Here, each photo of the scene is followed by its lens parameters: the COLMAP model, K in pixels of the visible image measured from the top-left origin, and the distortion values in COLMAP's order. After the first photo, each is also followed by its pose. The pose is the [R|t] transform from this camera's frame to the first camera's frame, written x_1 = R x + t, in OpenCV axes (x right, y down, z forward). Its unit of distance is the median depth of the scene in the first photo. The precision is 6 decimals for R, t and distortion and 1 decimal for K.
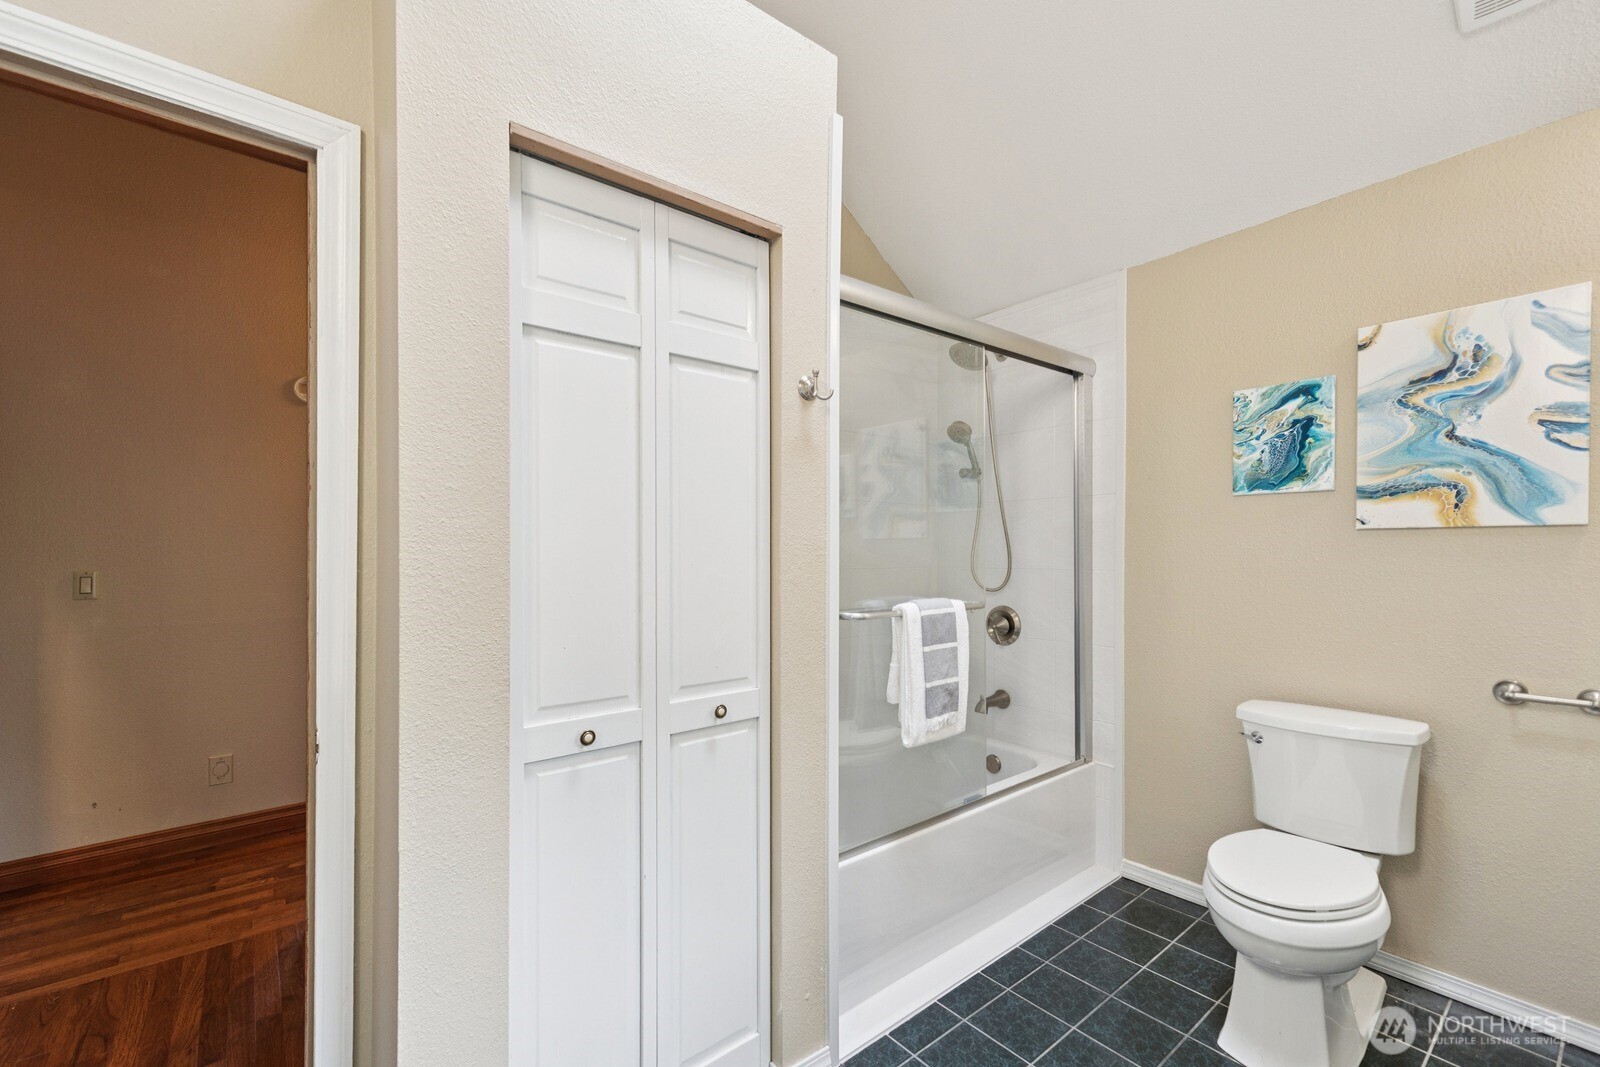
lens RADIAL K [[671.2, 0, 787.5], [0, 671.2, 553.3], [0, 0, 1]] dist [-0.008973, -0.000165]
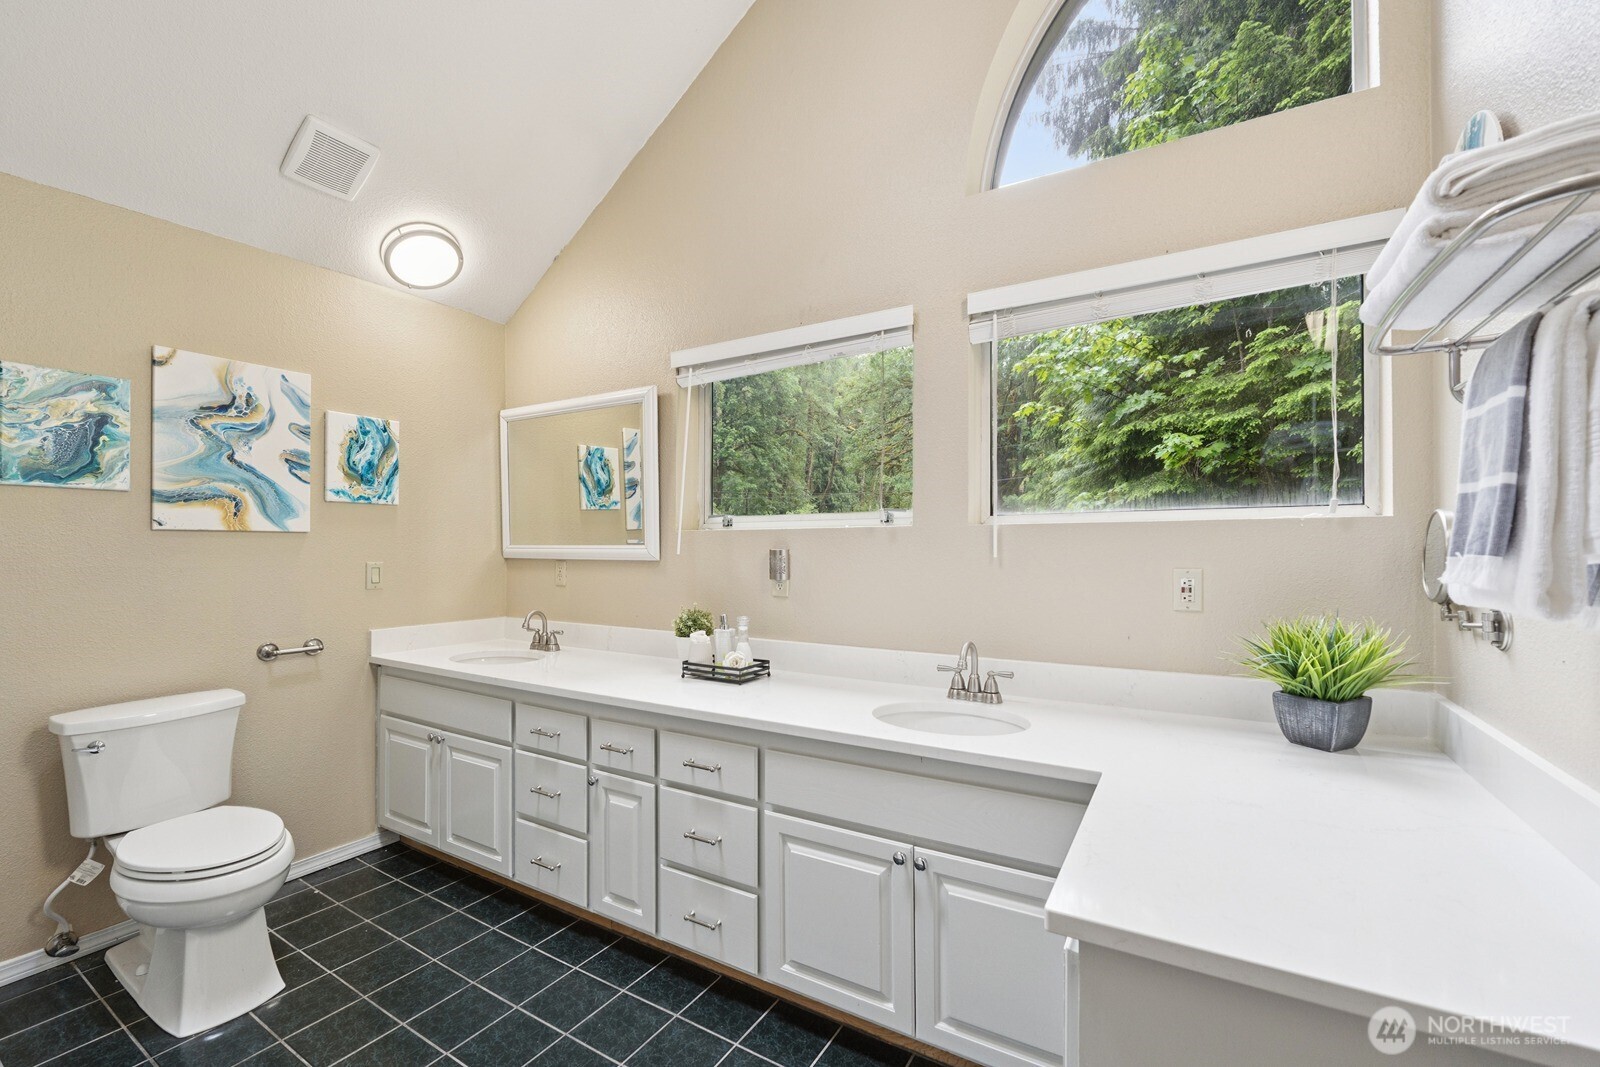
lens RADIAL K [[671.2, 0, 795.0], [0, 671.2, 543.4], [0, 0, 1]] dist [-0.008973, -0.000165]
pose [[-0.350405, 0.007726, 0.936567, -0.551272], [0.004392, 0.999969, -0.006606, -0.001714], [-0.936588, 0.001798, -0.350428, 0.422704]]
